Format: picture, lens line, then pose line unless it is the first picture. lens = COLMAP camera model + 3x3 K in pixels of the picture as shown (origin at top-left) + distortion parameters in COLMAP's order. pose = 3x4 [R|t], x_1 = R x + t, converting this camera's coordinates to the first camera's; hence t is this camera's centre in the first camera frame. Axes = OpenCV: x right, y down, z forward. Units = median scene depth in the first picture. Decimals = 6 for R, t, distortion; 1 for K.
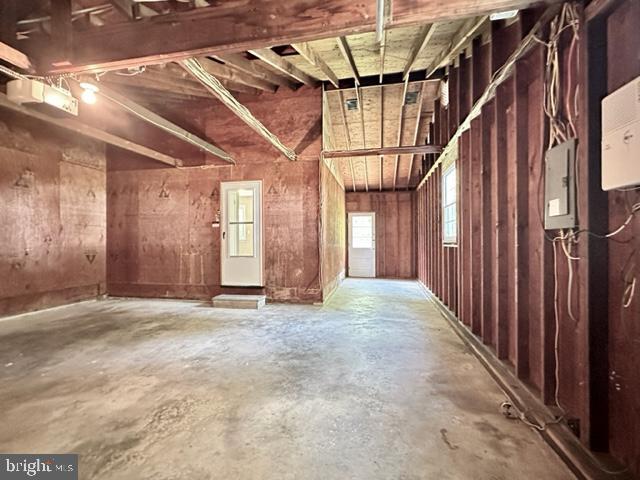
lens RADIAL K [[304.8, 0, 321.3], [0, 304.8, 240.6], [0, 0, 1]] dist [-0.015212, -0.000629]
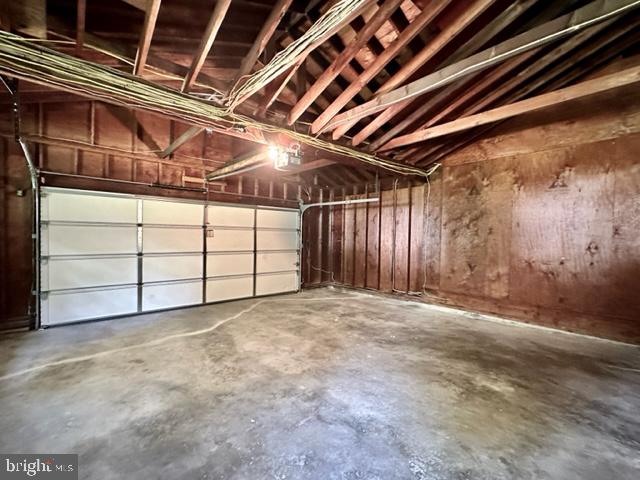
lens RADIAL K [[304.8, 0, 326.9], [0, 304.8, 241.6], [0, 0, 1]] dist [-0.015212, -0.000629]
pose [[-0.615602, 0.005166, -0.788041, 0.213626], [-0.020652, 0.999529, 0.022686, -0.037592], [0.787787, 0.030240, -0.615205, 1.593627]]
